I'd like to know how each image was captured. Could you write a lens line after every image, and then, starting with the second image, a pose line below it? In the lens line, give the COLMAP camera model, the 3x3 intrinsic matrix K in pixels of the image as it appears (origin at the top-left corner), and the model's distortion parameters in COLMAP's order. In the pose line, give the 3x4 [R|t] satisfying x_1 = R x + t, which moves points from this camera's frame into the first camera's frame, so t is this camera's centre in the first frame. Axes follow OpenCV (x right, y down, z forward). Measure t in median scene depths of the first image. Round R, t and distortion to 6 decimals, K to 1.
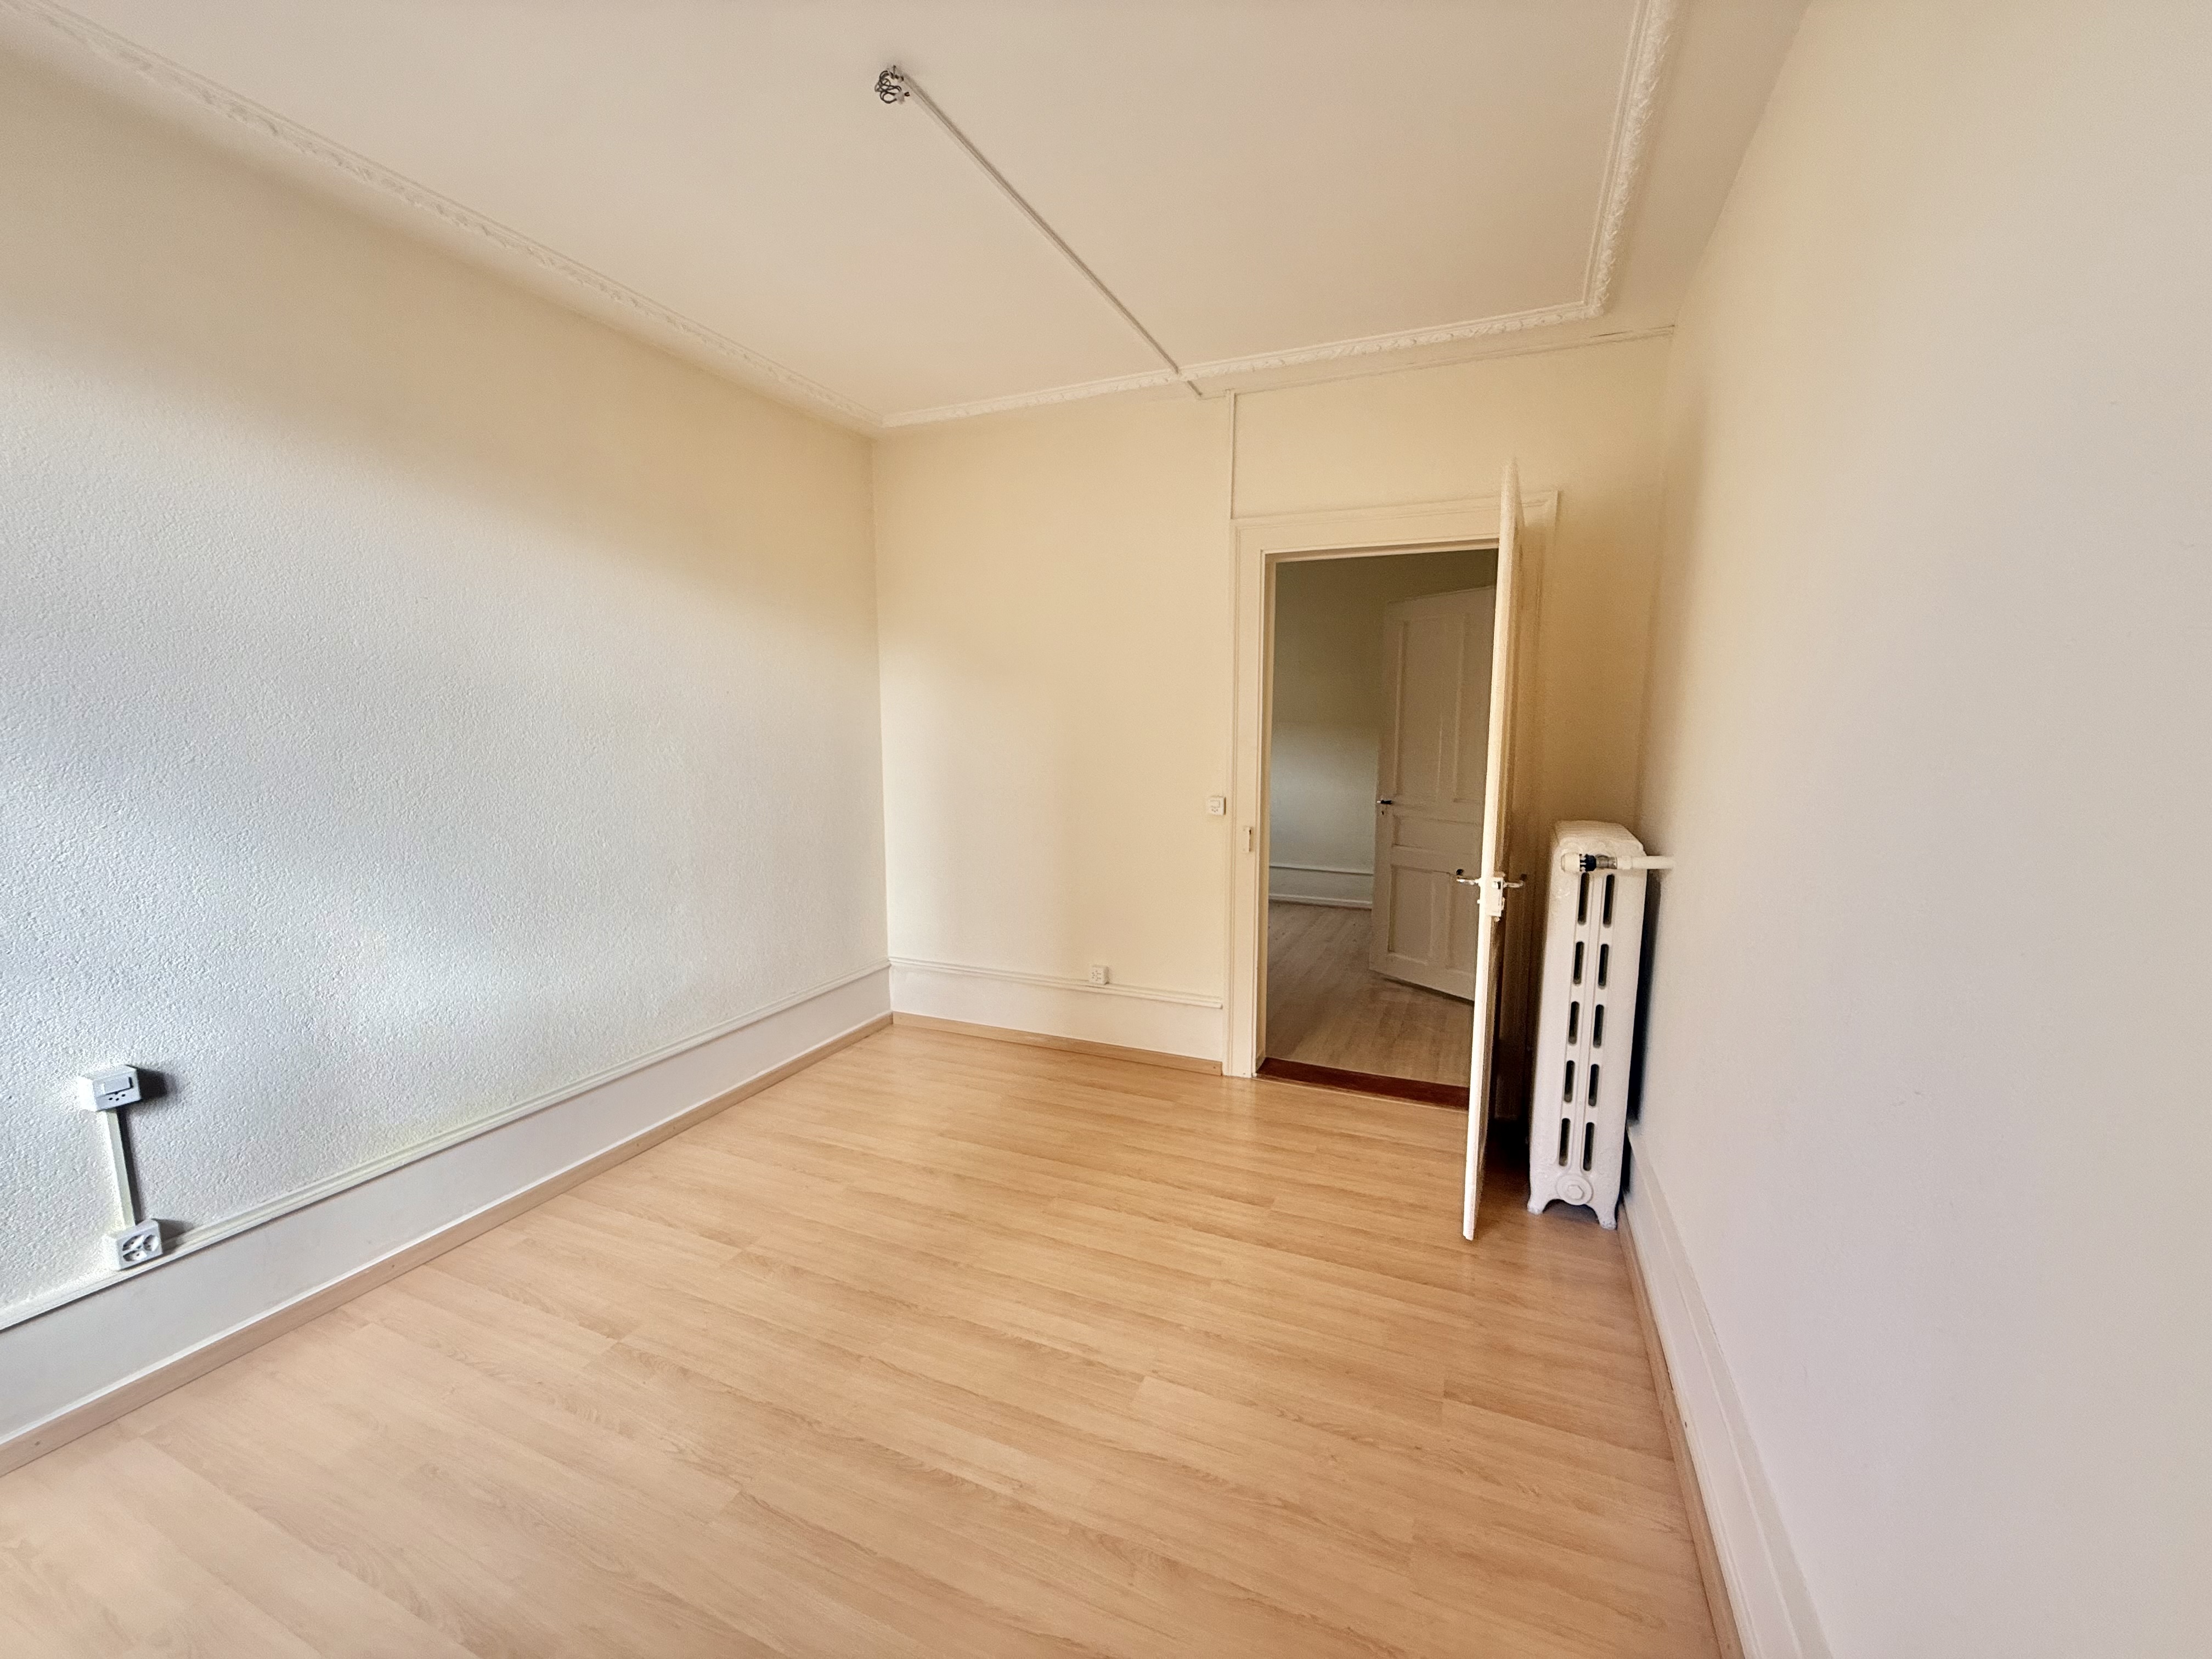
lens RADIAL K [[886.4, 0, 1102.9], [0, 886.4, 818.4], [0, 0, 1]] dist [-0.000784, -0.000144]
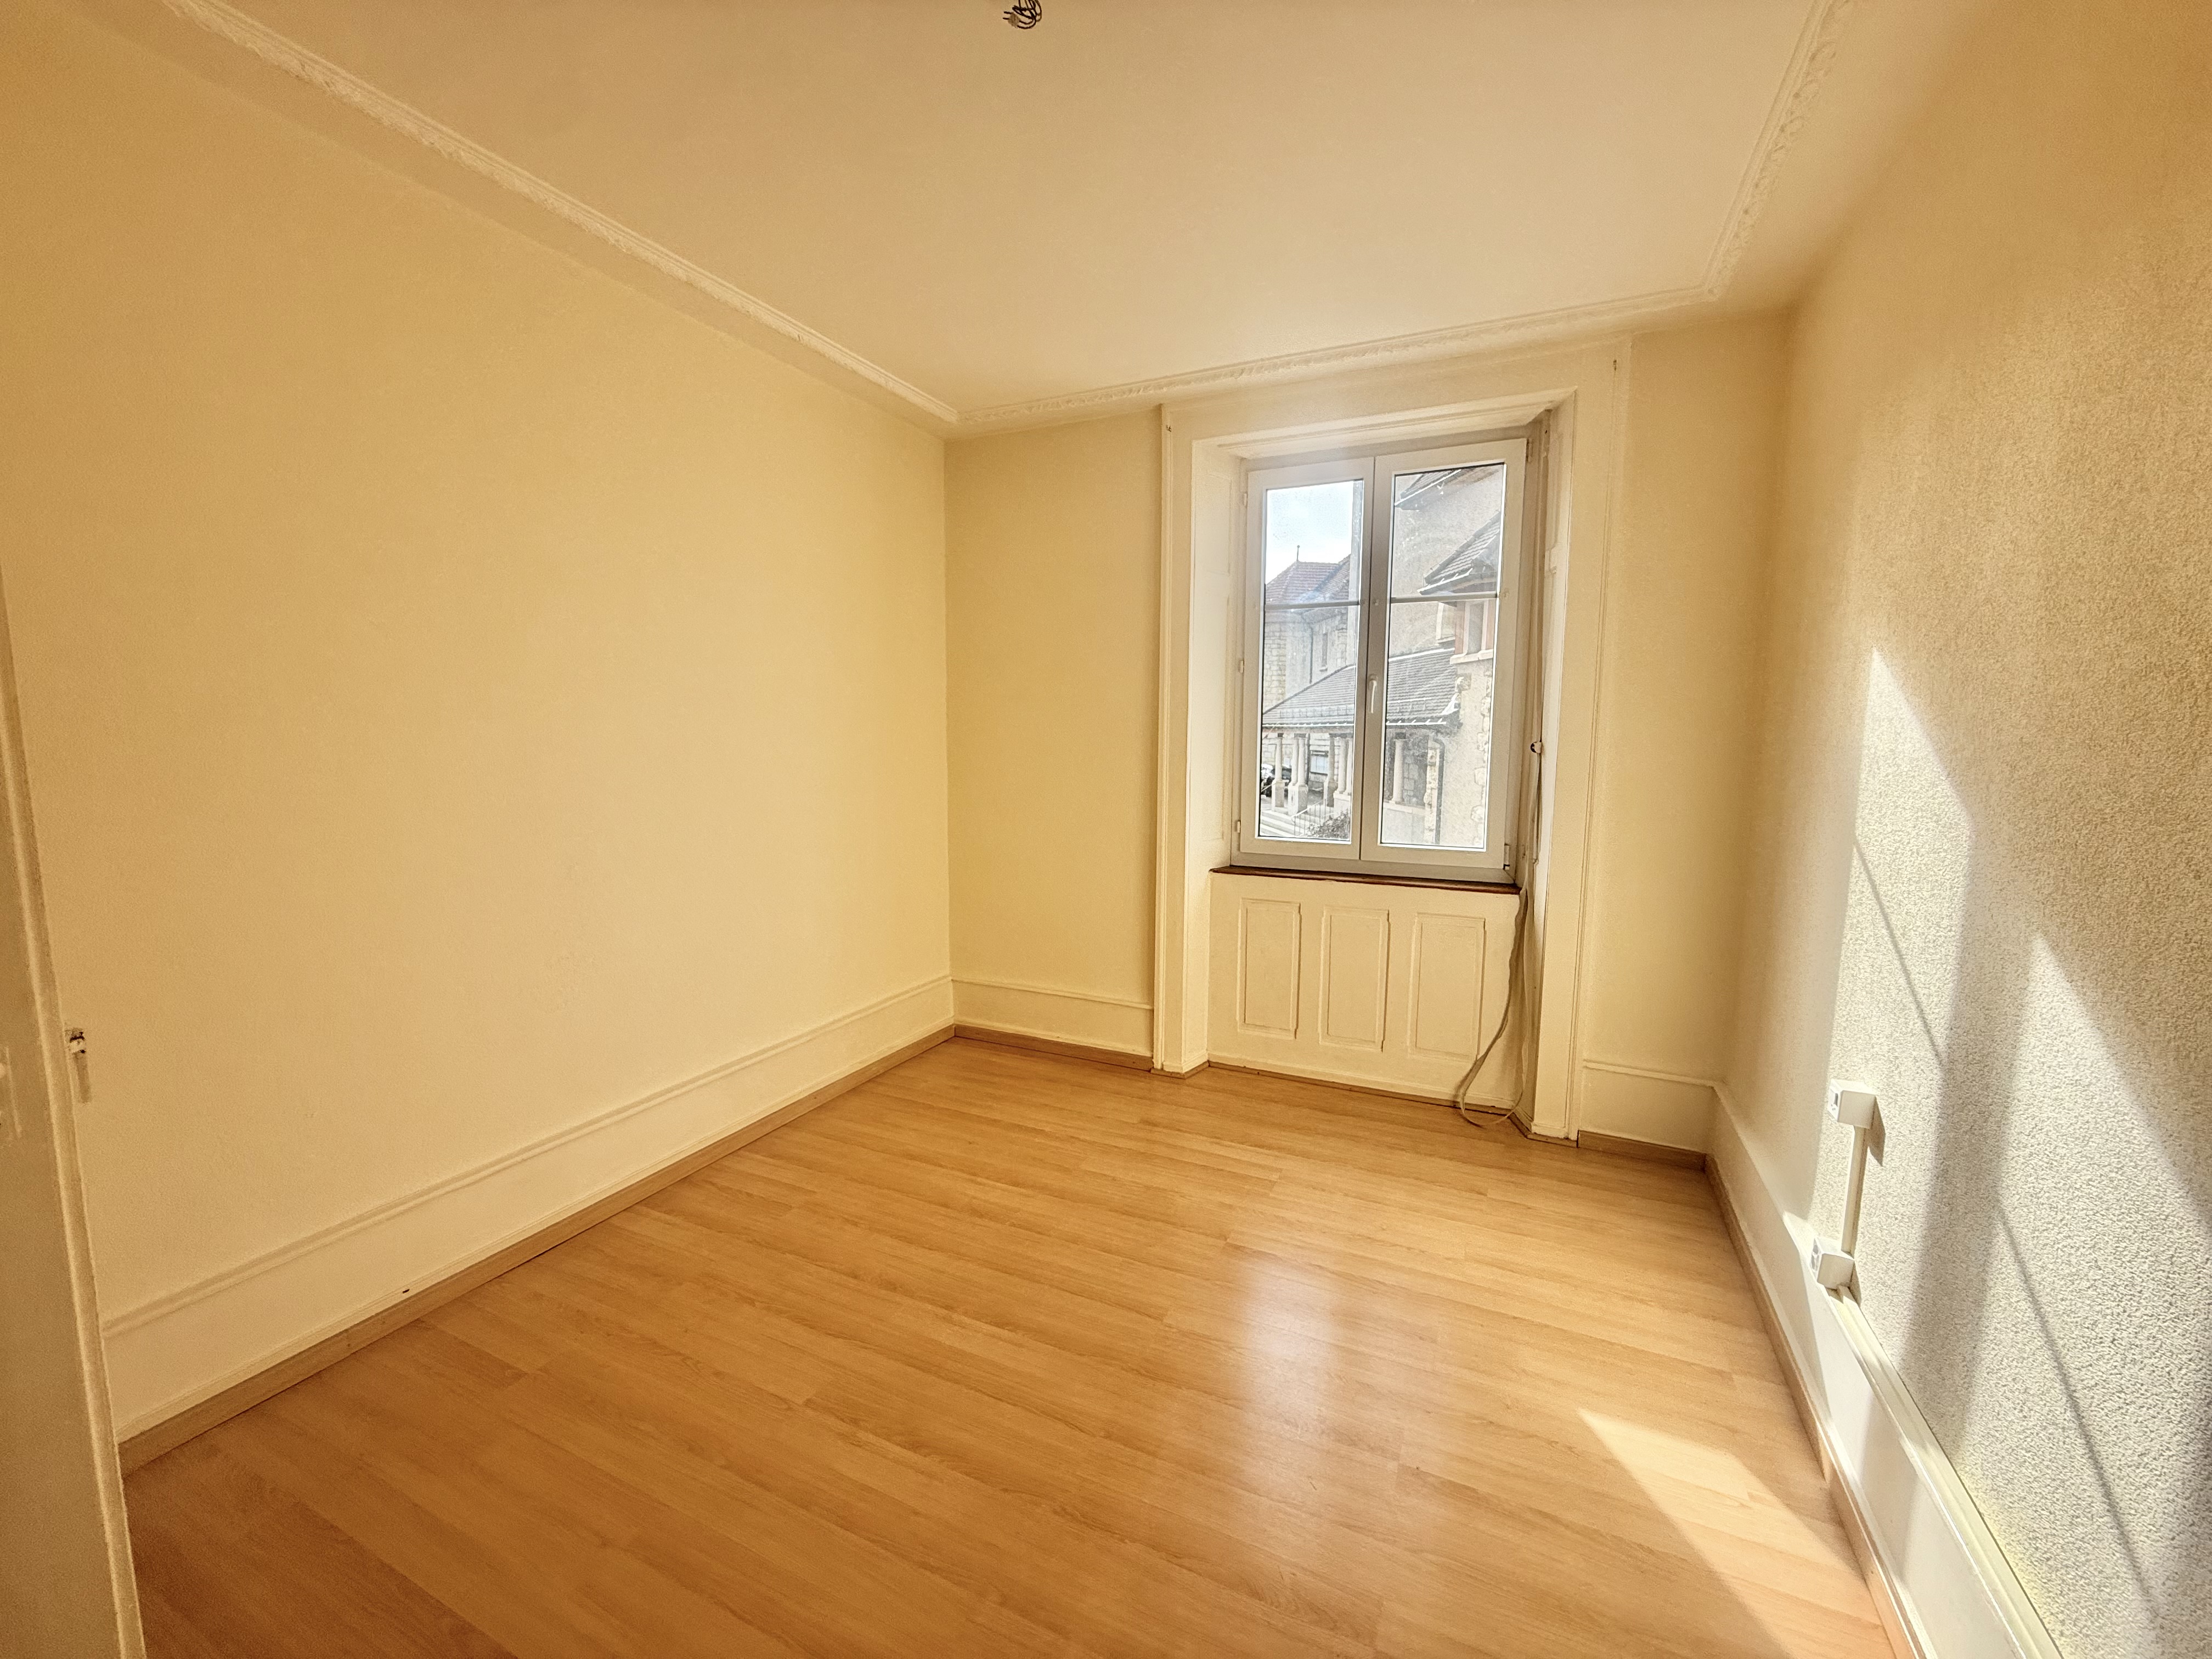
lens RADIAL K [[877.7, 0, 1103.9], [0, 877.7, 834.4], [0, 0, 1]] dist [-0.000322, -0.000271]
pose [[-0.999754, -0.007185, 0.020966, -0.313459], [-0.002160, 0.973073, 0.230487, -0.204312], [-0.022058, 0.230385, -0.972849, 1.884449]]
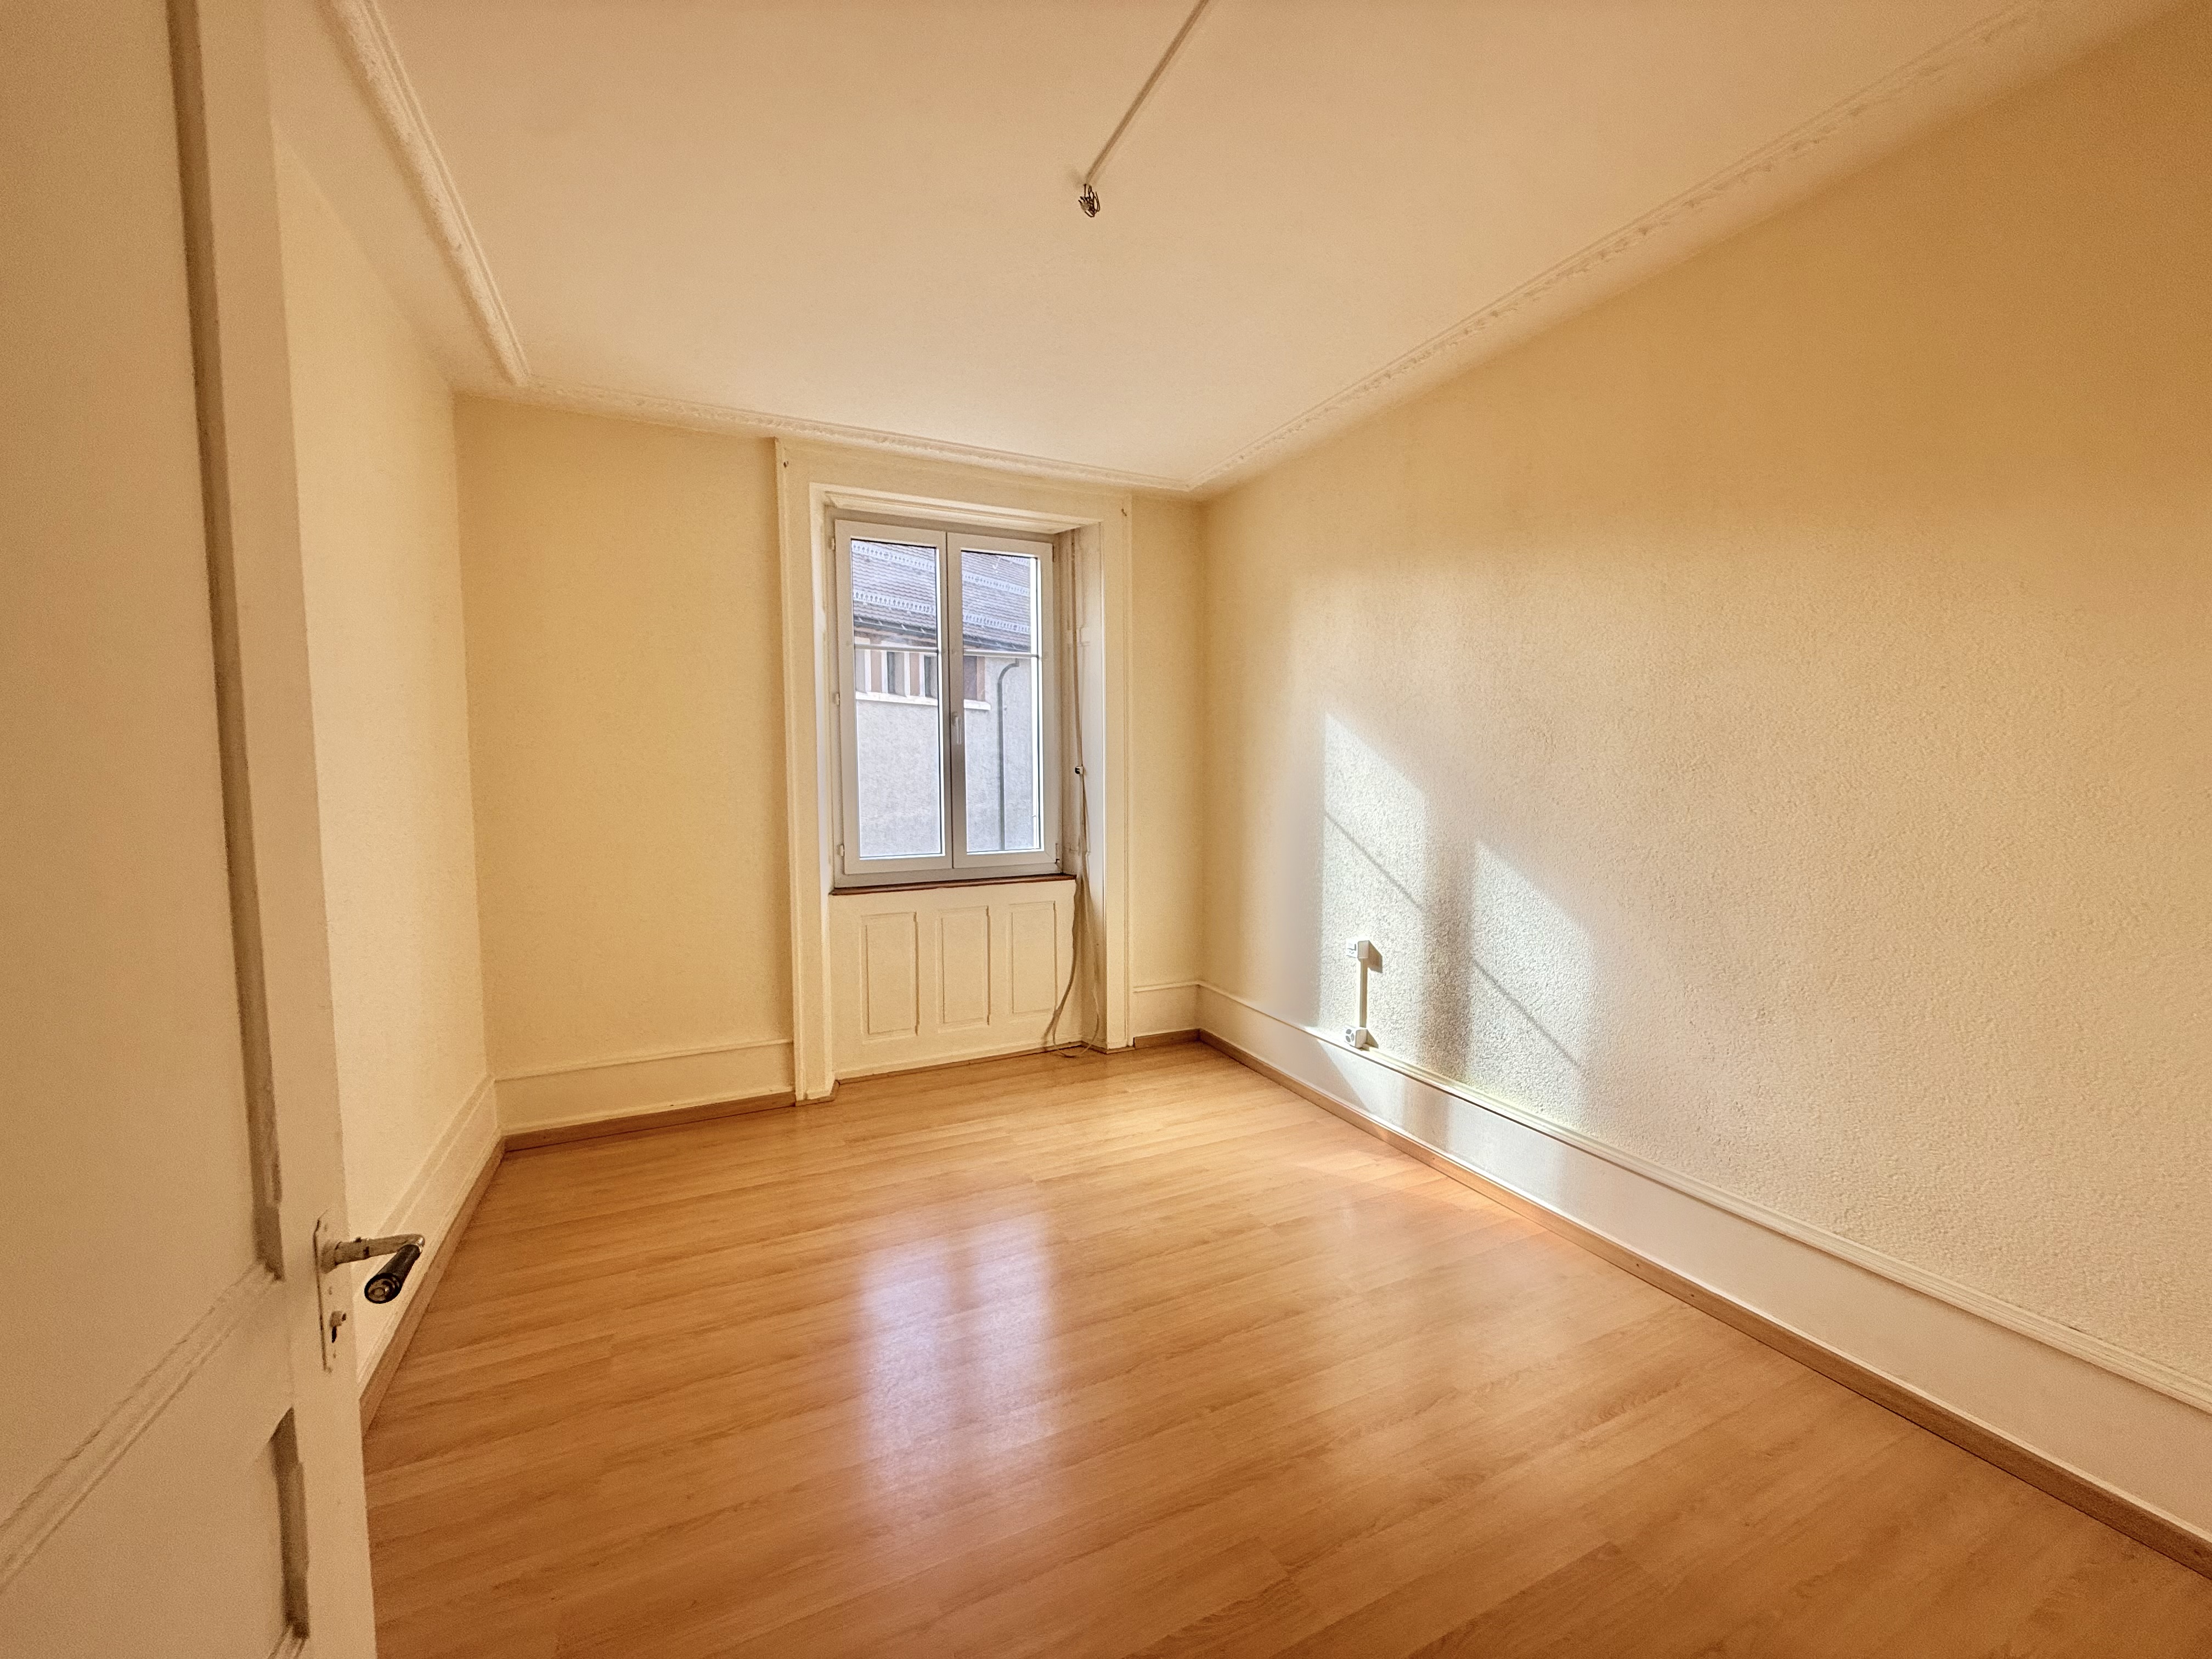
lens RADIAL K [[877.7, 0, 1103.9], [0, 877.7, 834.4], [0, 0, 1]] dist [-0.000322, -0.000271]
pose [[-0.653319, 0.061332, -0.754594, 0.608847], [-0.081540, 0.985215, 0.150673, -0.166145], [0.752678, 0.159967, -0.638659, 1.736018]]
